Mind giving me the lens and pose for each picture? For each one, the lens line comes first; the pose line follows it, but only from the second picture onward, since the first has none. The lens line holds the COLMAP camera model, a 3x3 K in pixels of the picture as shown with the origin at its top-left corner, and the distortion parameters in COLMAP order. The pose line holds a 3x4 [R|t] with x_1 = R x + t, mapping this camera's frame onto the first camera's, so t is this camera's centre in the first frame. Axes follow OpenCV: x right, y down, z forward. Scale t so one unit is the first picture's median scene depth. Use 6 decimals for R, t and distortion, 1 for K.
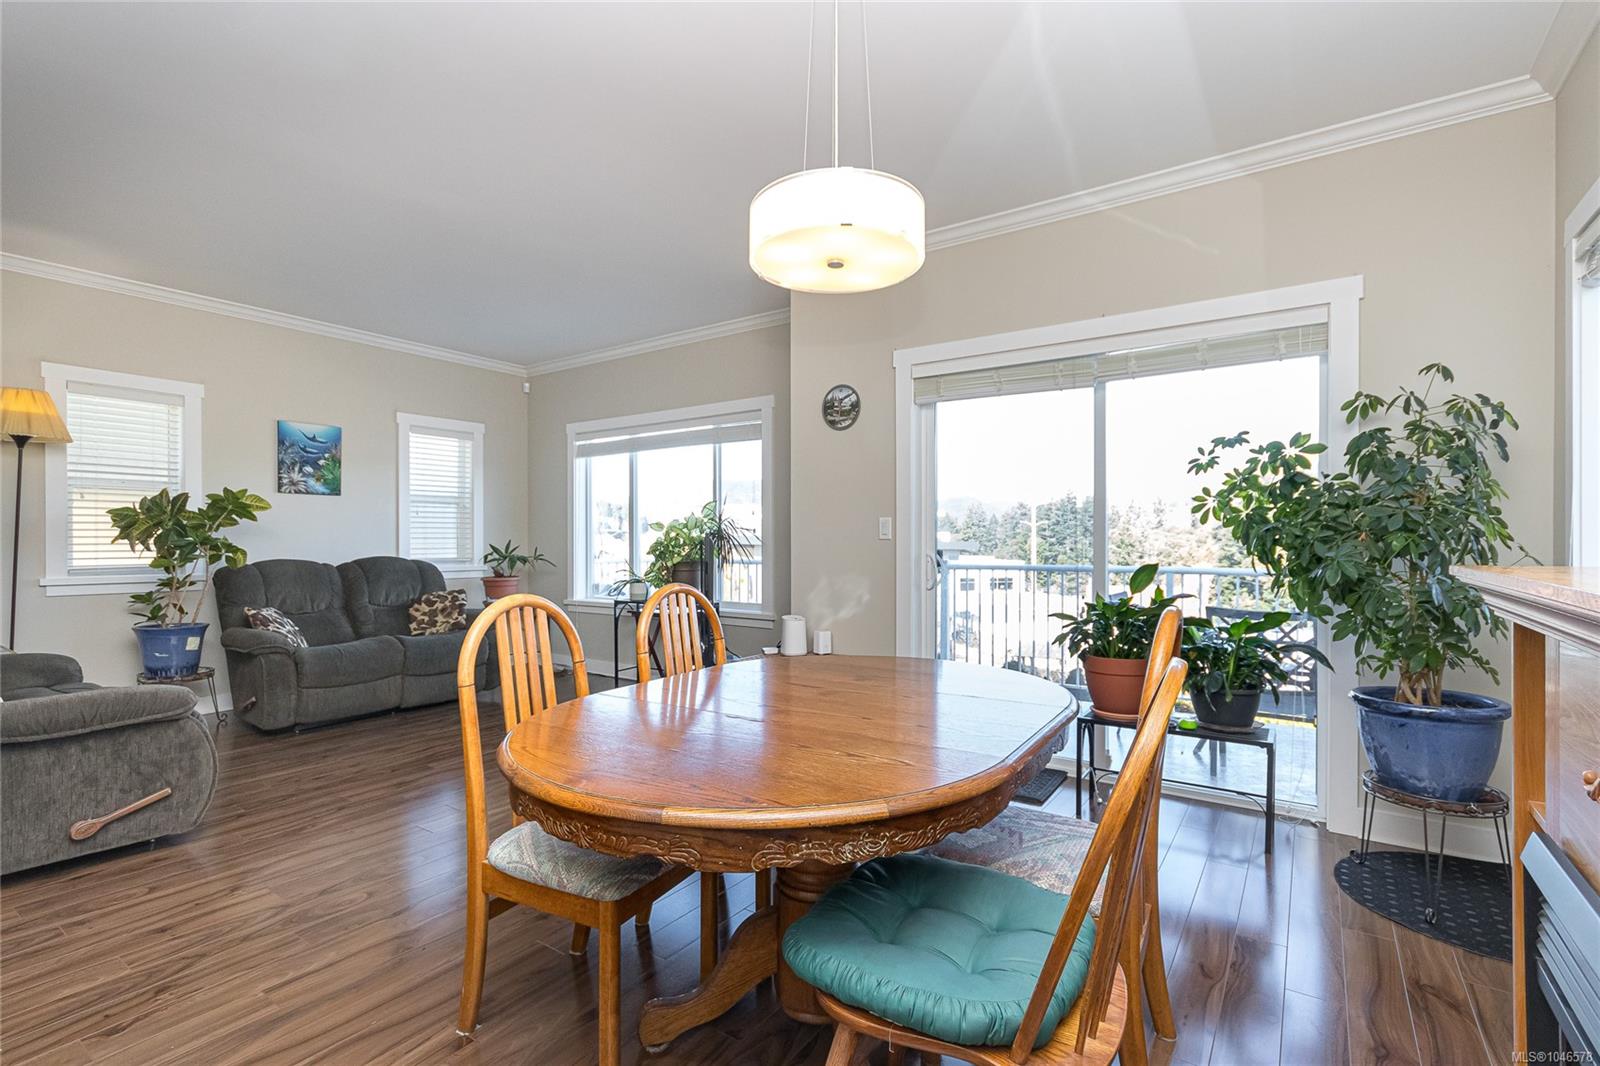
lens RADIAL K [[753.0, 0, 790.4], [0, 753.0, 541.1], [0, 0, 1]] dist [-0.000752, -0.000499]
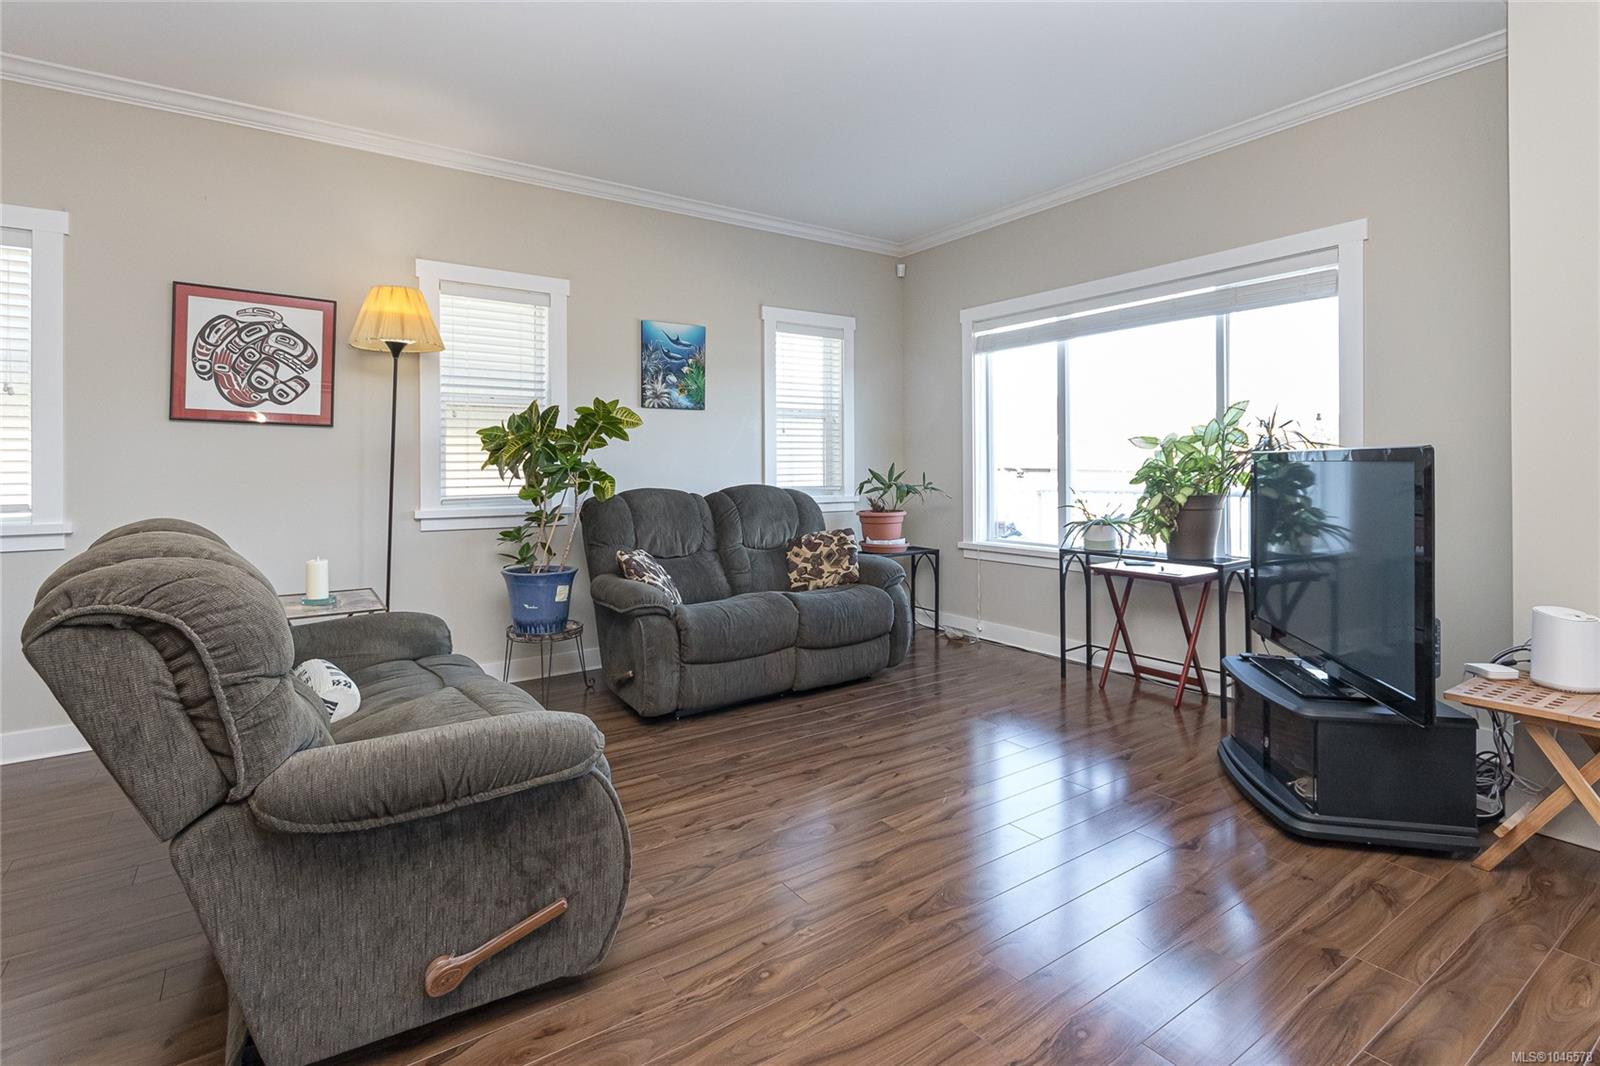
lens RADIAL K [[753.0, 0, 774.2], [0, 753.0, 458.3], [0, 0, 1]] dist [-0.000752, -0.000499]
pose [[0.935317, -0.007288, -0.353737, -0.279113], [0.004165, 0.999945, -0.009590, 0.000143], [0.353788, 0.007496, 0.935296, 0.307354]]
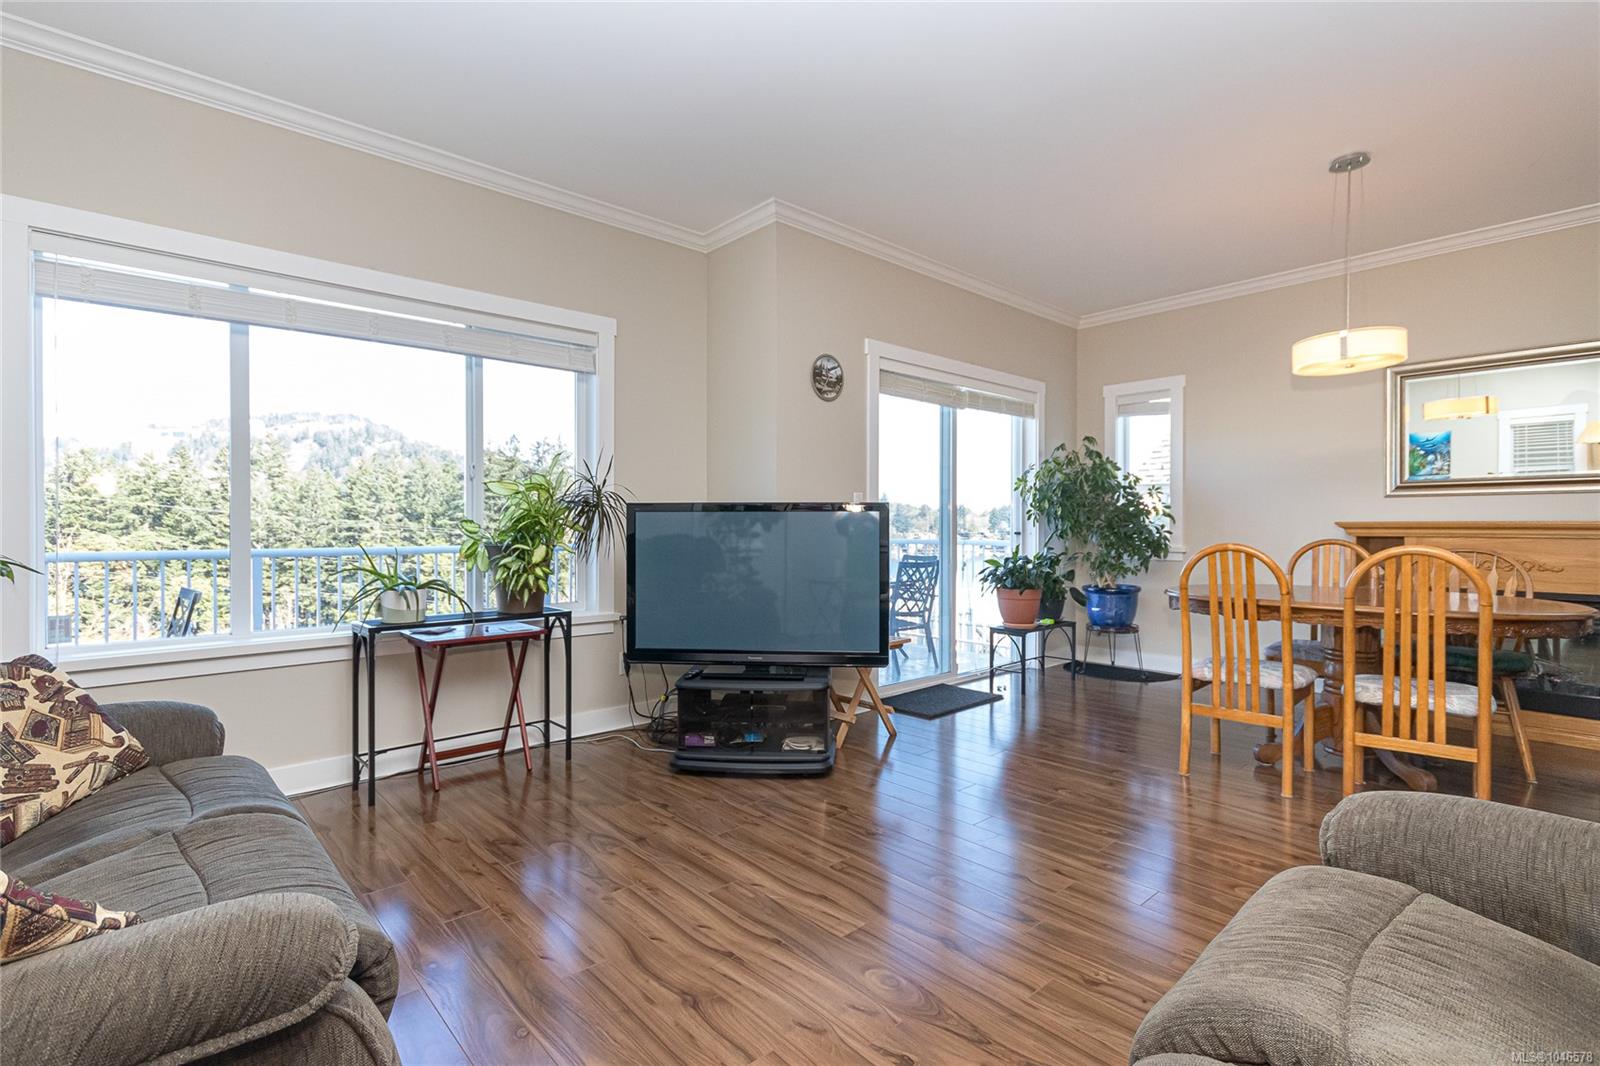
lens RADIAL K [[753.0, 0, 801.3], [0, 753.0, 531.5], [0, 0, 1]] dist [-0.000752, -0.000499]
pose [[0.203084, -0.004155, 0.979152, -0.793957], [0.005137, 0.999982, 0.003178, 0.016577], [-0.979148, 0.004384, 0.203102, 0.740515]]
